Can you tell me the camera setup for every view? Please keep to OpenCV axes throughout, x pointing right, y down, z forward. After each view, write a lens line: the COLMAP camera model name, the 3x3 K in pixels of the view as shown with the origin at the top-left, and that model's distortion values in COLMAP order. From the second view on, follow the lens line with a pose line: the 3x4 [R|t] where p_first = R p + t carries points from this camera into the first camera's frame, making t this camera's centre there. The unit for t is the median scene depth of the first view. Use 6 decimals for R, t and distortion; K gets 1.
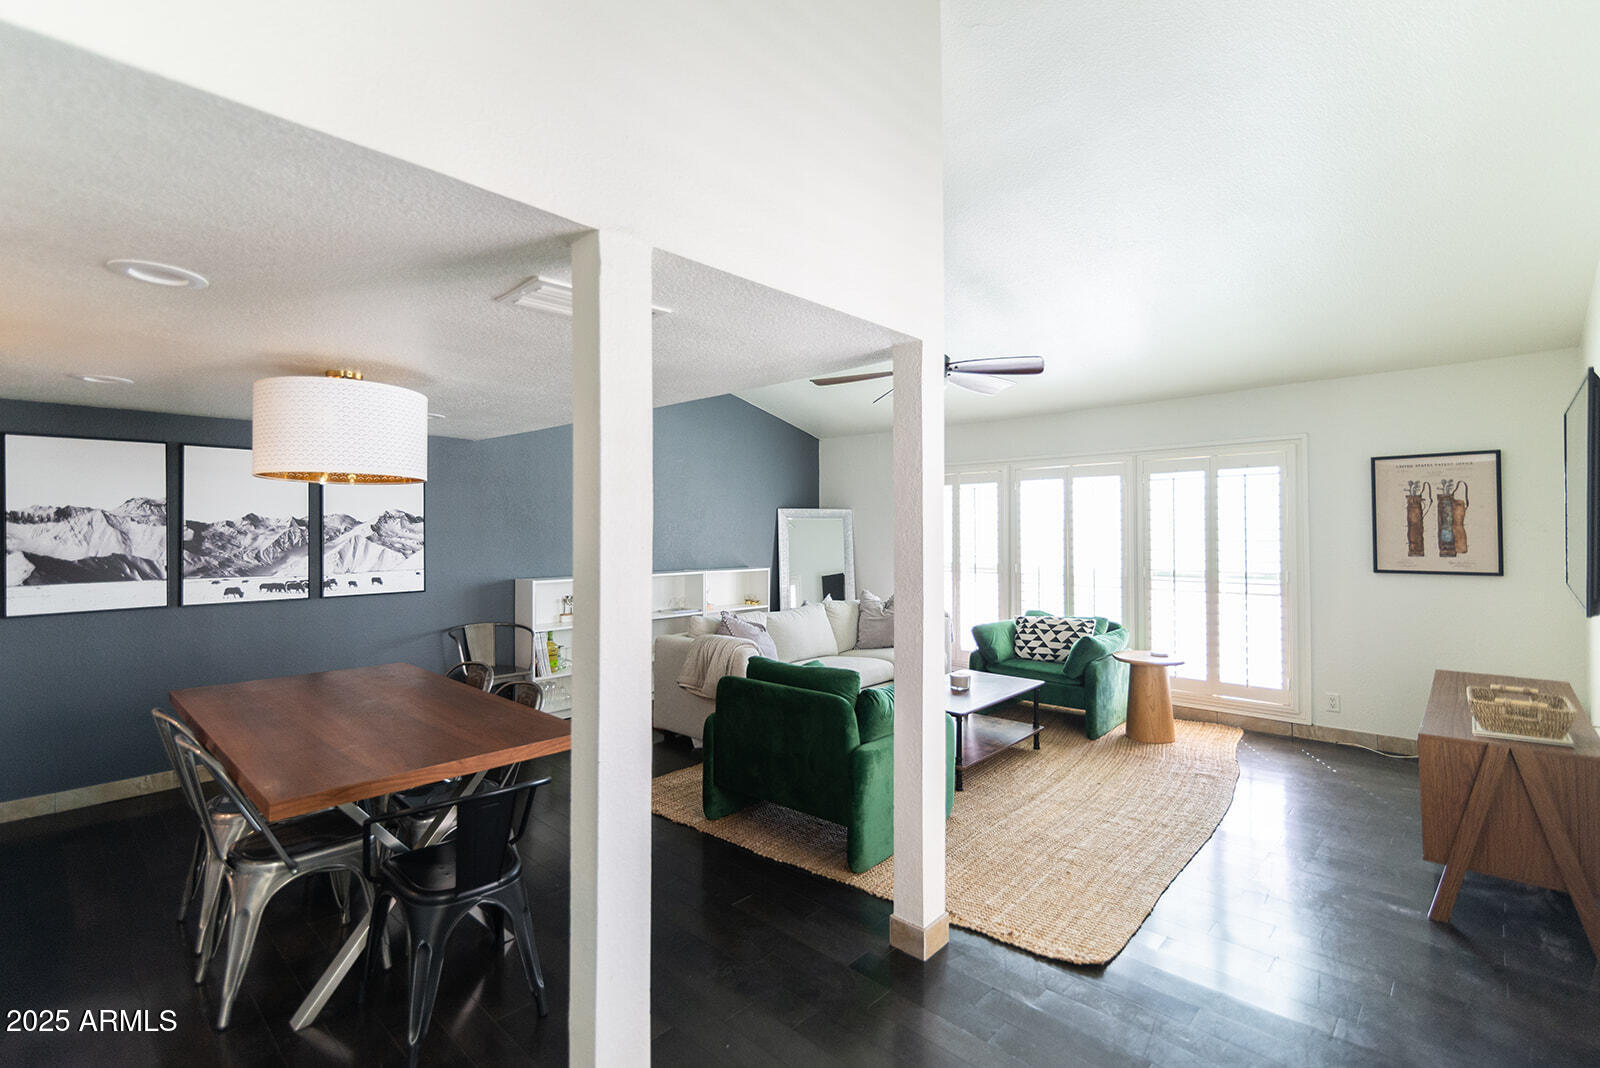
lens RADIAL K [[730.6, 0, 799.8], [0, 730.6, 529.8], [0, 0, 1]] dist [0.001636, 0.000134]
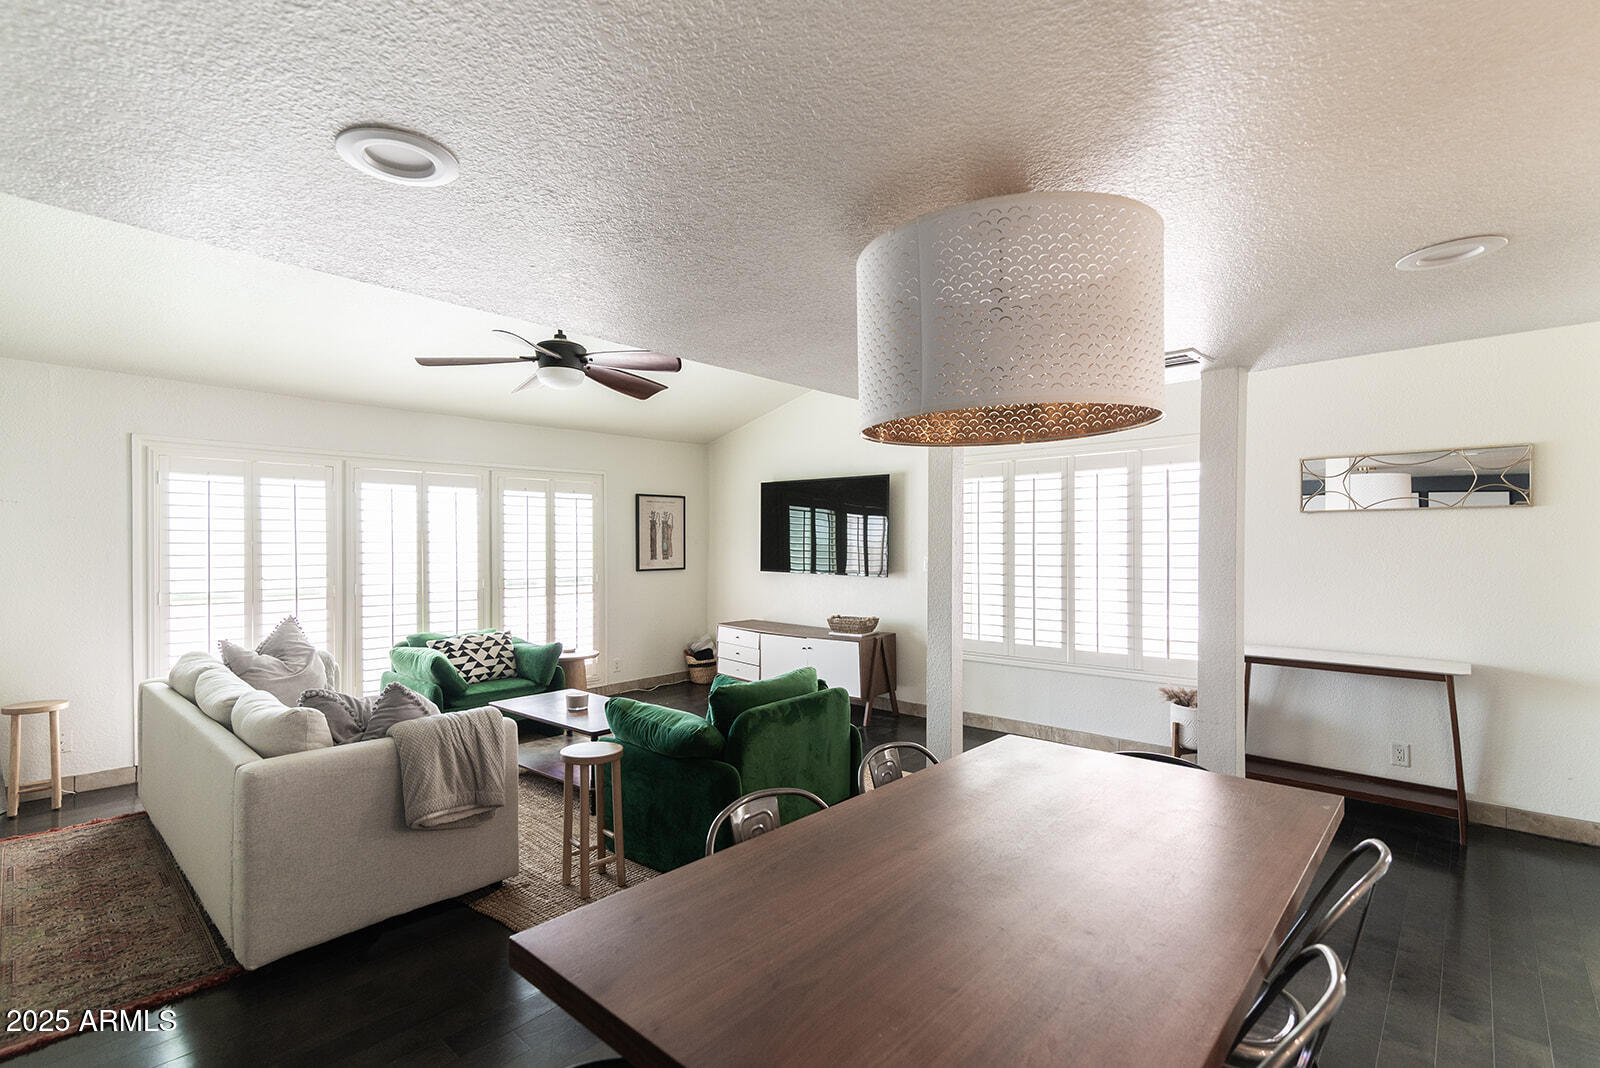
lens RADIAL K [[730.6, 0, 791.8], [0, 730.6, 540.6], [0, 0, 1]] dist [0.001636, 0.000134]
pose [[-0.006788, 0.004461, 0.999967, -0.622990], [0.001054, 0.999990, -0.004454, 0.002381], [-0.999976, 0.001024, -0.006792, 0.617795]]
